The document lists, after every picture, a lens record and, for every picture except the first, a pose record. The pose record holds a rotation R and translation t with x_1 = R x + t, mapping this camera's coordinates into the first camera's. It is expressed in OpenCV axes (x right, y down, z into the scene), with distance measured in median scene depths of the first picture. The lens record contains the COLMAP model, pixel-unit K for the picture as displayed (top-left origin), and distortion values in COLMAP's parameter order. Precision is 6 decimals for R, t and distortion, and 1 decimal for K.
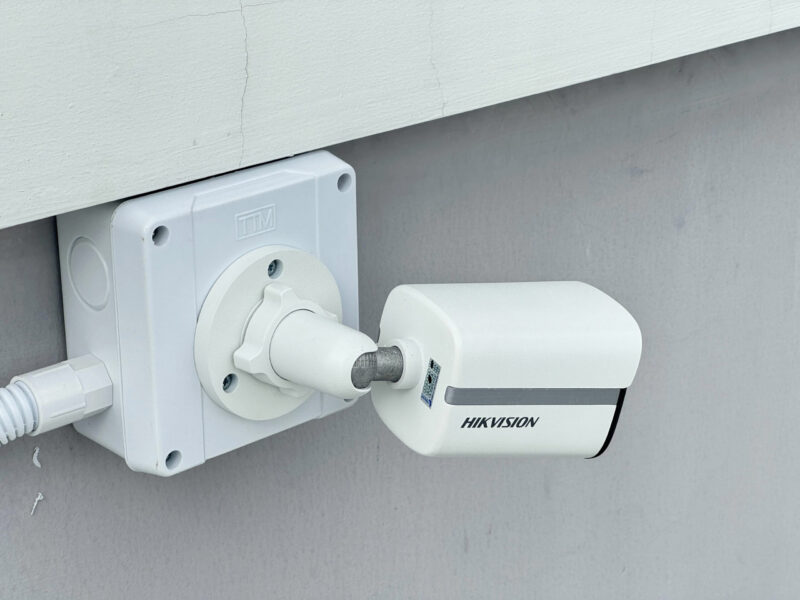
lens RADIAL K [[1793.0, 0, 400.2], [0, 1793.0, 300.0], [0, 0, 1]] dist [-0.098048, 0.000000]
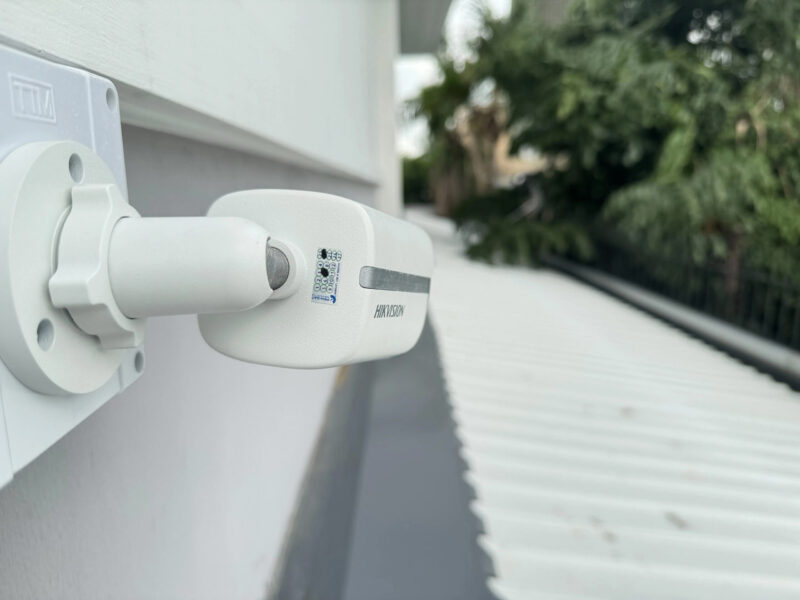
lens RADIAL K [[591.7, 0, 397.7], [0, 591.7, 301.0], [0, 0, 1]] dist [-0.027356, -0.002029]
pose [[0.666921, -0.139222, 0.732006, -0.163156], [0.268956, 0.961139, -0.062240, 0.082396], [-0.694895, 0.238387, 0.678449, 0.777727]]
